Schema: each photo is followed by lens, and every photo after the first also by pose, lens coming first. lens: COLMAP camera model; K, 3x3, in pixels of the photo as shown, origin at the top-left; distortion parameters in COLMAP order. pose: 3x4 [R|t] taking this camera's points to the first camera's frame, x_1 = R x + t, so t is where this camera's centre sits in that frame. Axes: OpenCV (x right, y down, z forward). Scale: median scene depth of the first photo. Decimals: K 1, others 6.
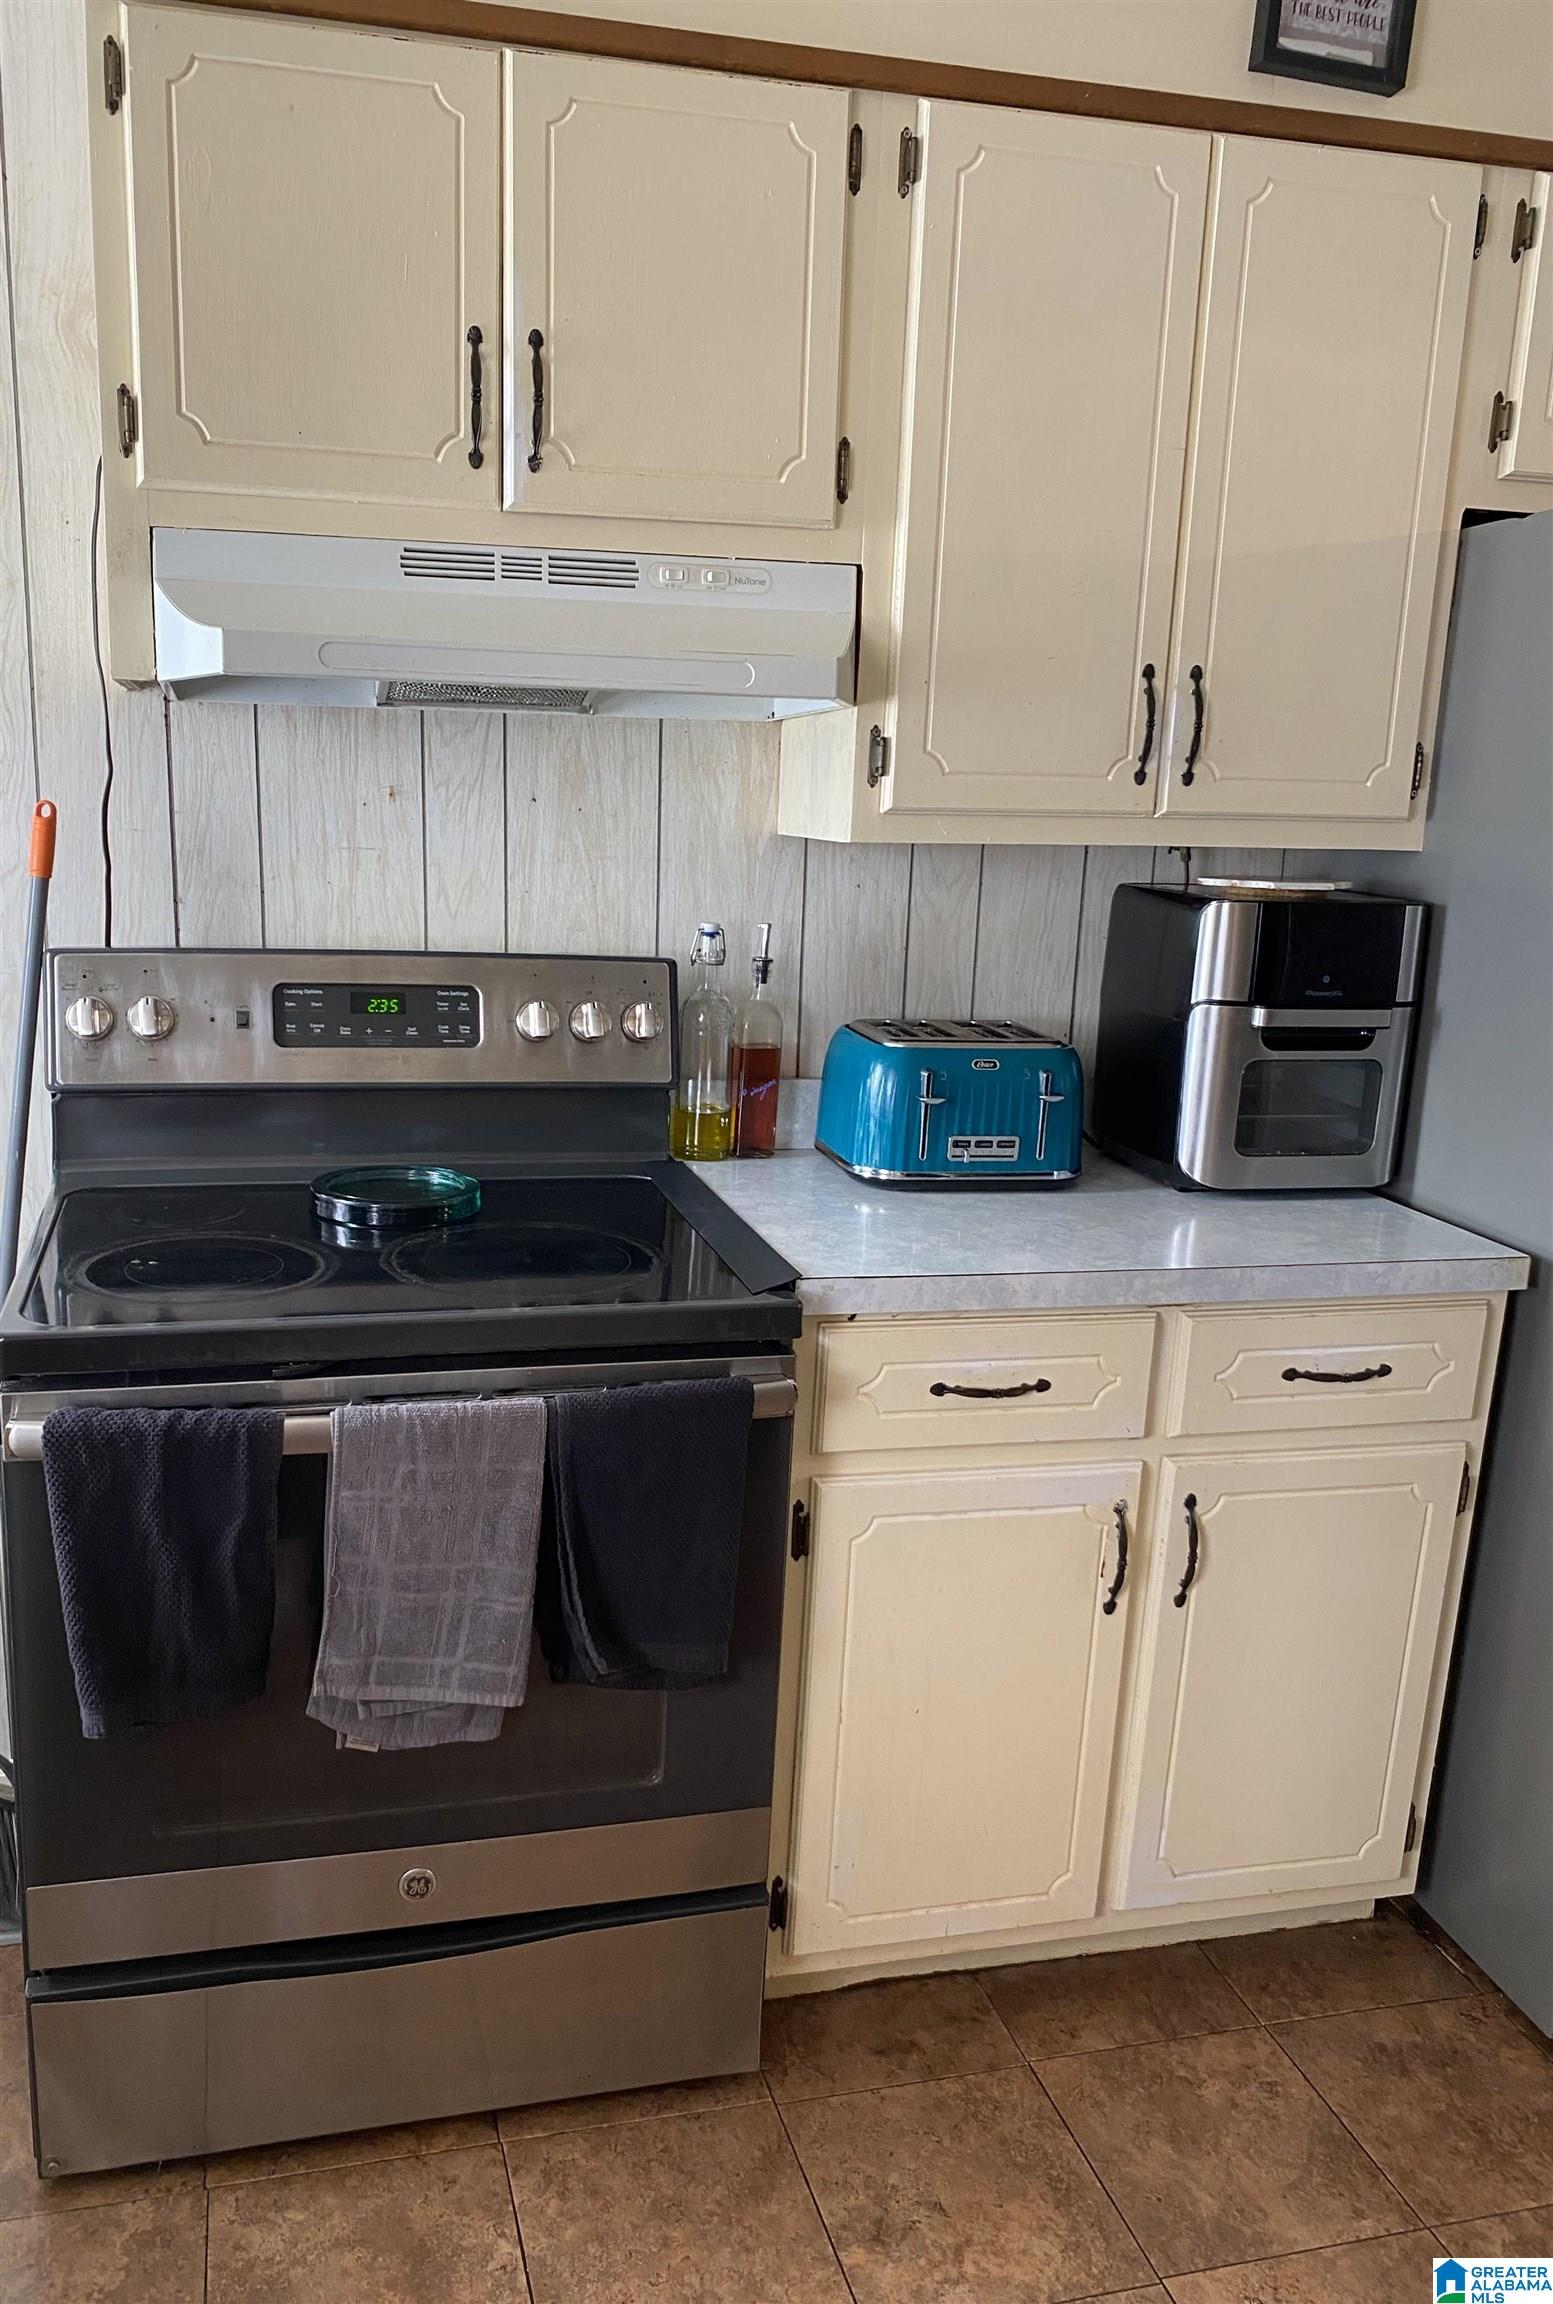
lens RADIAL K [[1742.0, 0, 720.4], [0, 1742.0, 1177.8], [0, 0, 1]] dist [0.000907, -0.004197]
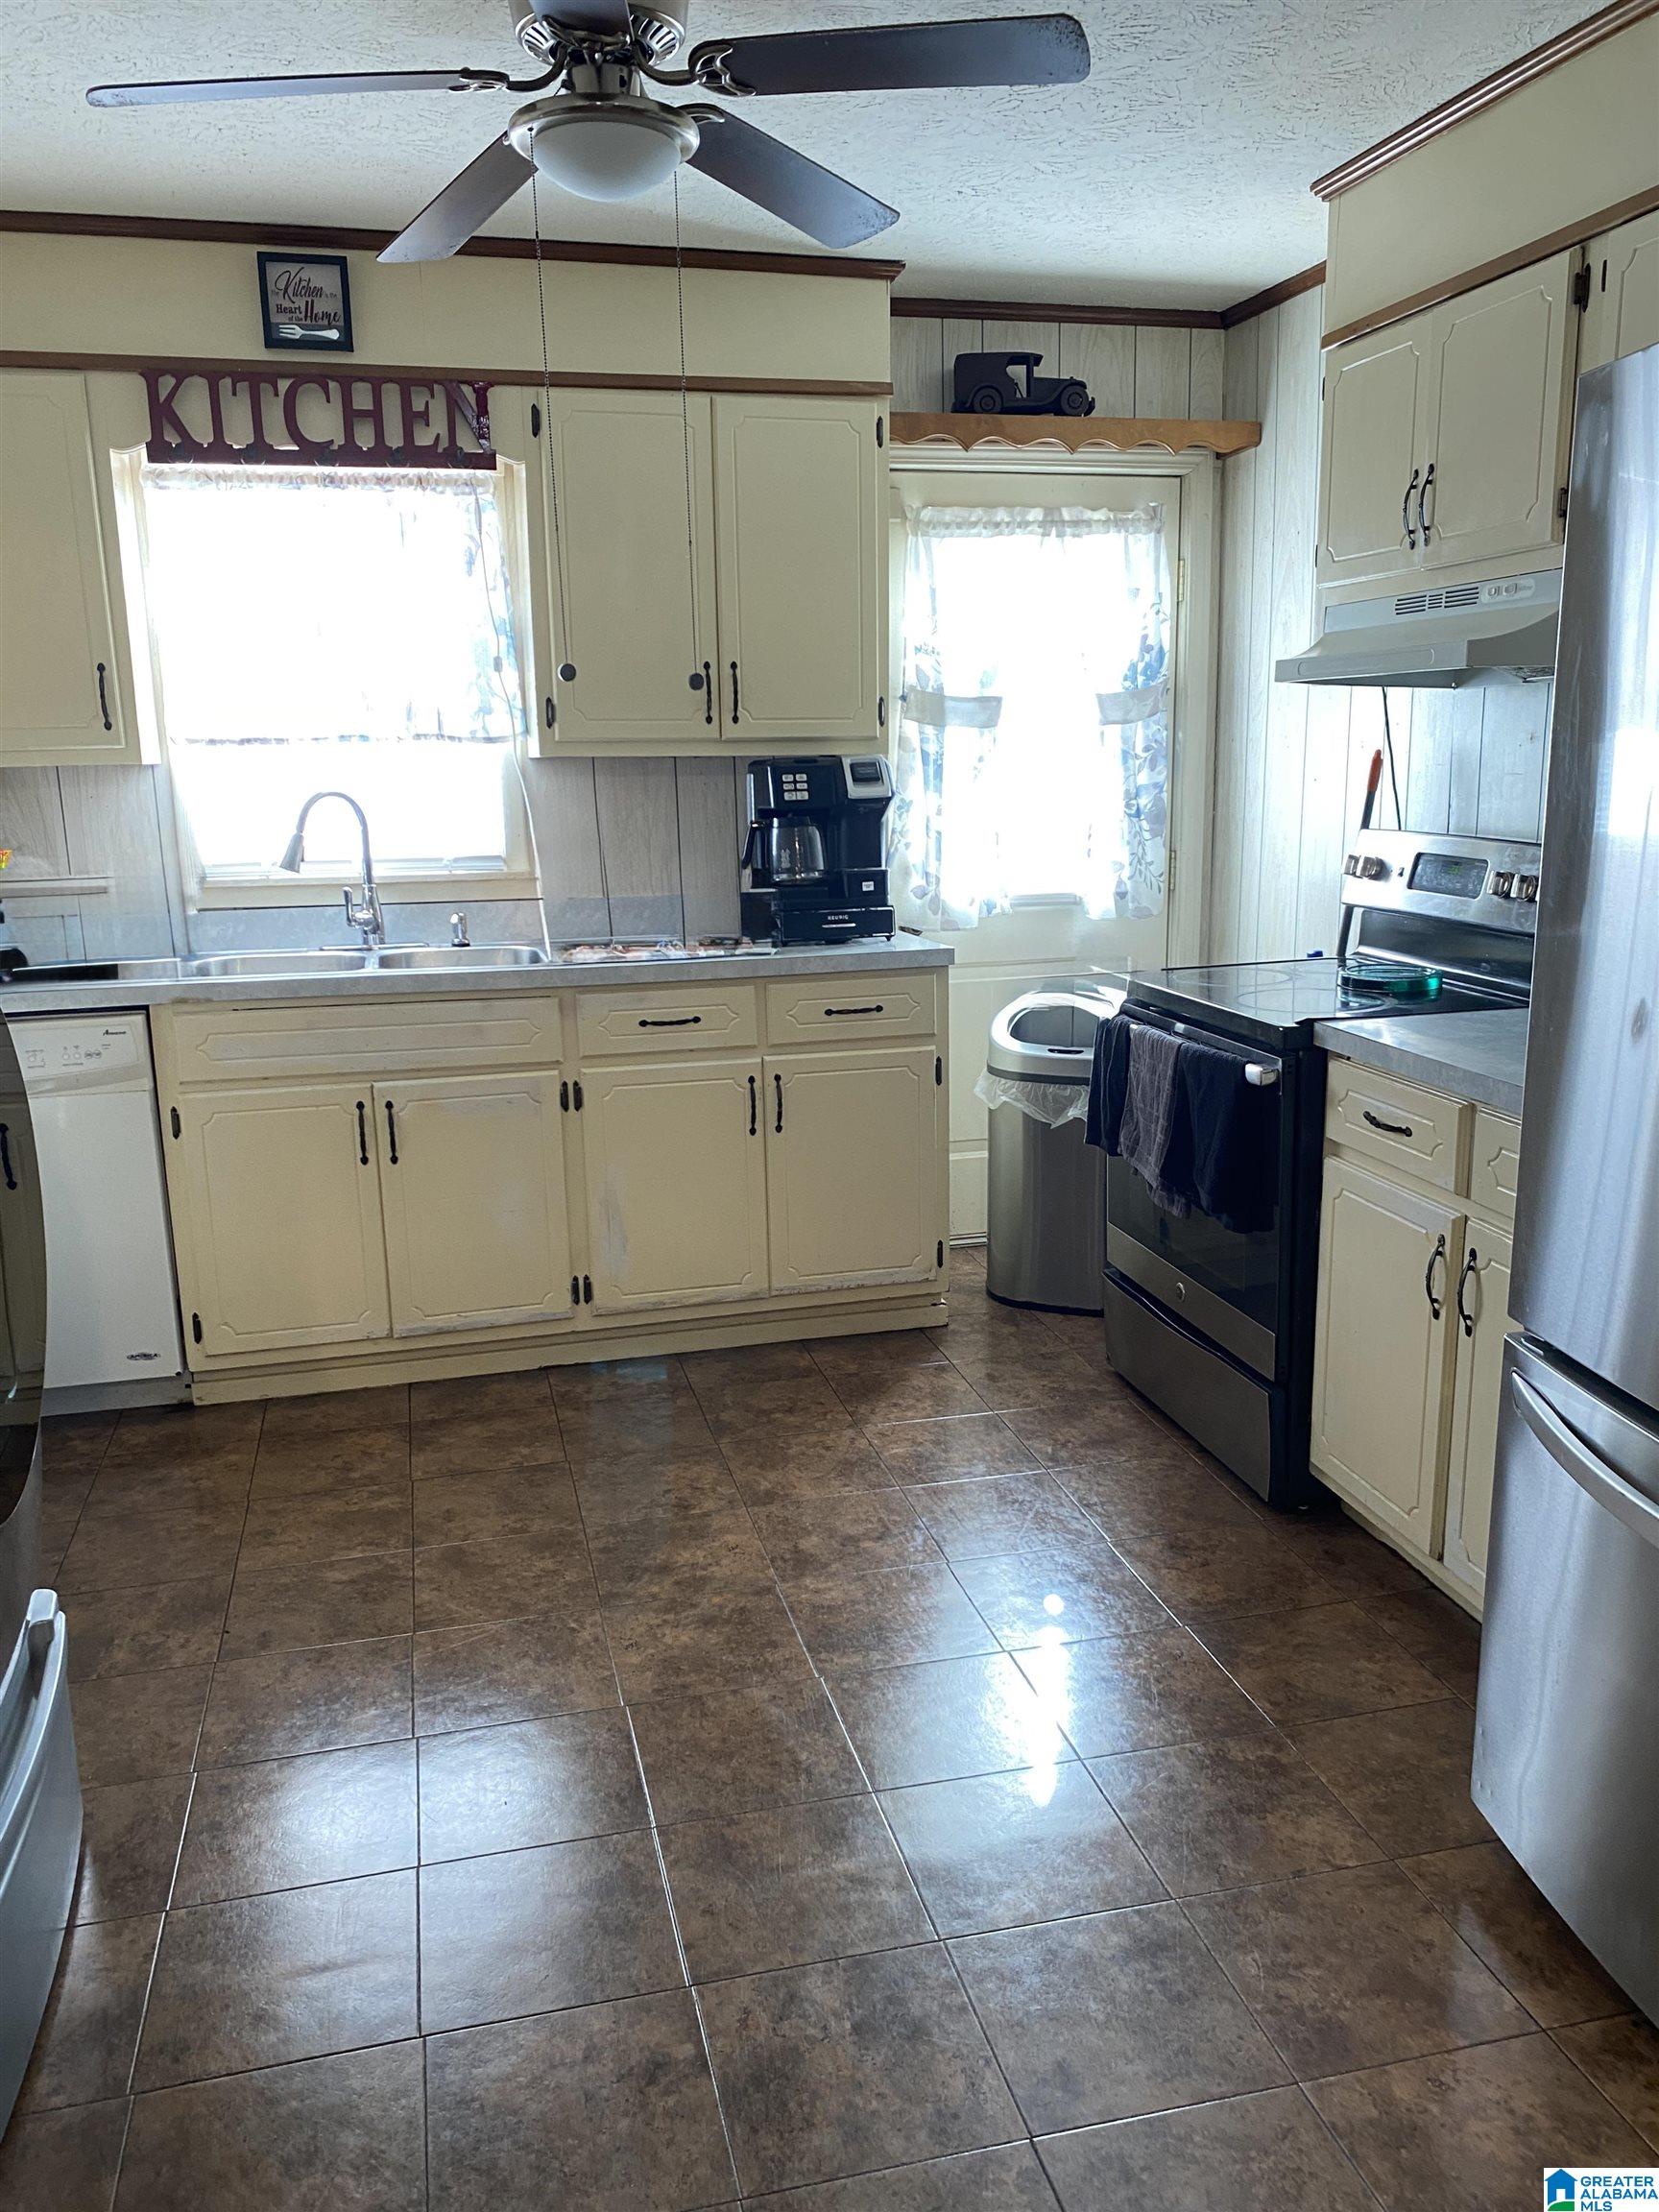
lens RADIAL K [[1703.5, 0, 829.5], [0, 1703.5, 1106.0], [0, 0, 1]] dist [-0.000175, -0.006993]
pose [[-0.000802, 0.182395, -0.983225, 1.545296], [-0.199149, 0.963501, 0.178899, -0.058848], [0.979969, 0.195952, 0.035551, 0.457376]]
